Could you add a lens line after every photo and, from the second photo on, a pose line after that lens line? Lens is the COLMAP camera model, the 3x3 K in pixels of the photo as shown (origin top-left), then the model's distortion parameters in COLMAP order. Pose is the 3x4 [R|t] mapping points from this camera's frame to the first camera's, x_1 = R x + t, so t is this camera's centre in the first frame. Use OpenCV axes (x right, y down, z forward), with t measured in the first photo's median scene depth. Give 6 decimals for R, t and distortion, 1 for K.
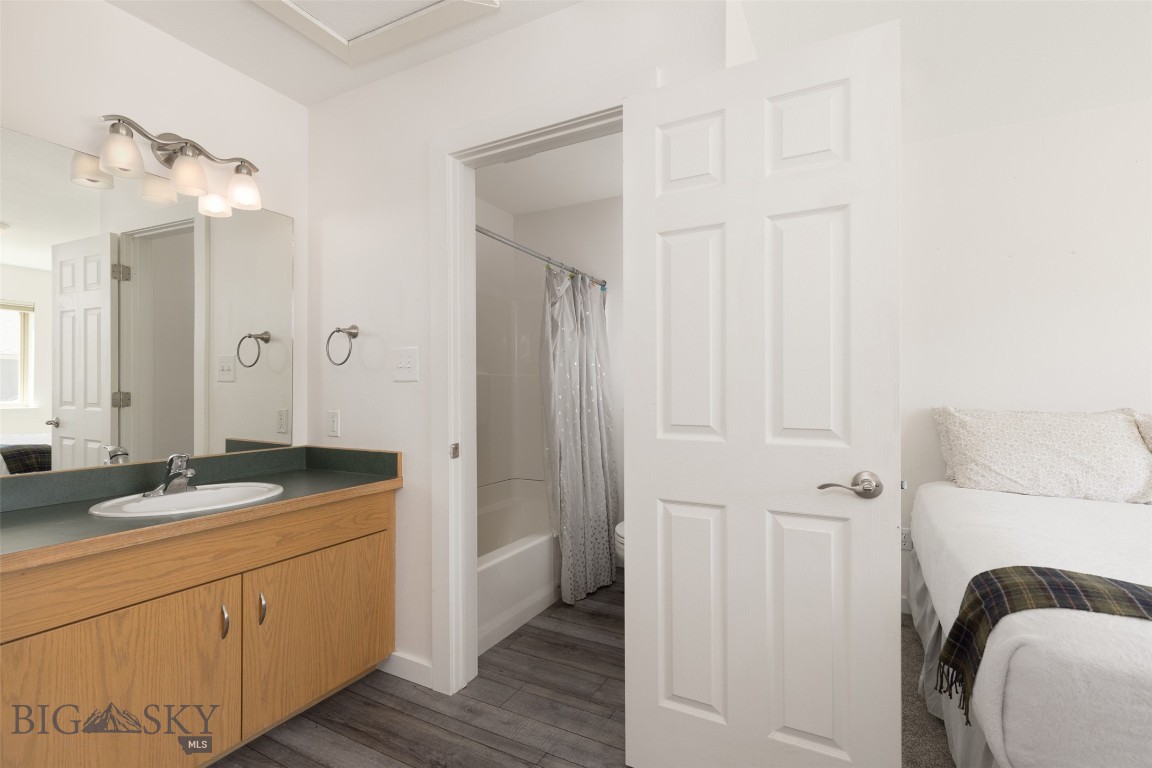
lens RADIAL K [[516.3, 0, 577.6], [0, 516.3, 389.6], [0, 0, 1]] dist [0.004104, 0.000240]
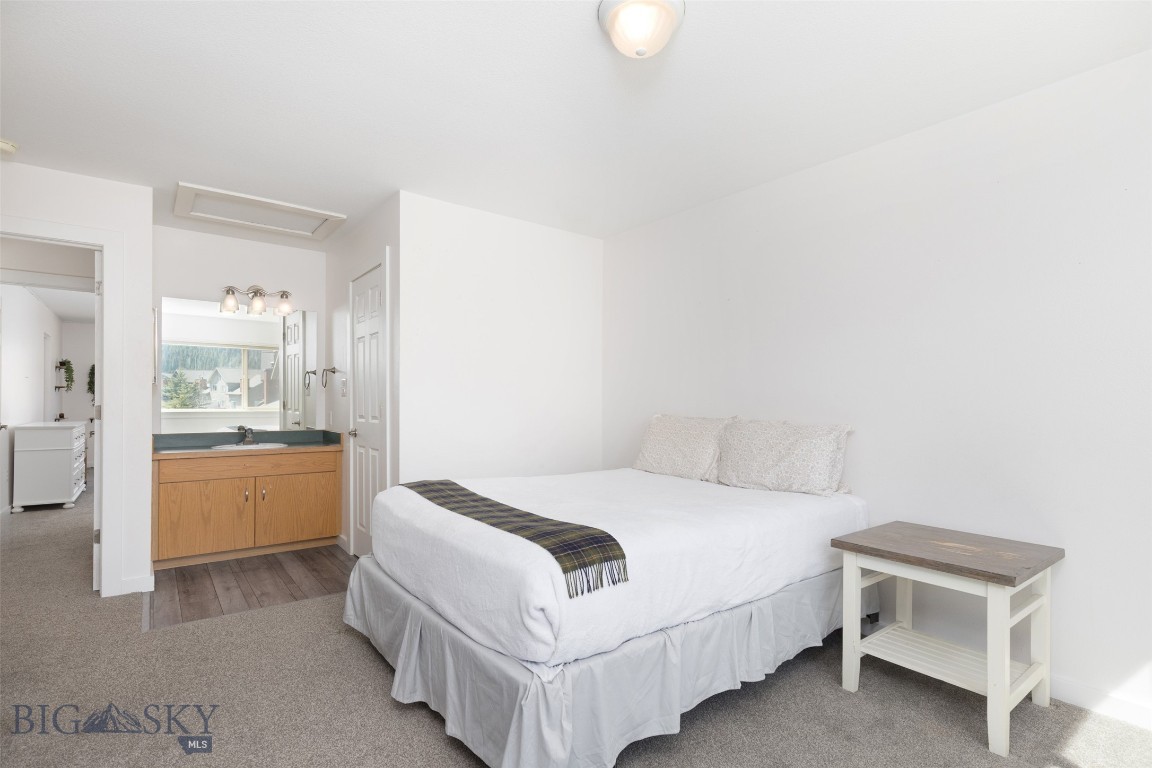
lens RADIAL K [[555.3, 0, 573.8], [0, 555.3, 400.4], [0, 0, 1]] dist [-0.000469, -0.000155]
pose [[0.904071, 0.002302, -0.427377, 1.527573], [-0.003588, 0.999991, -0.002203, 0.001732], [0.427368, 0.003524, 0.904071, -0.593379]]
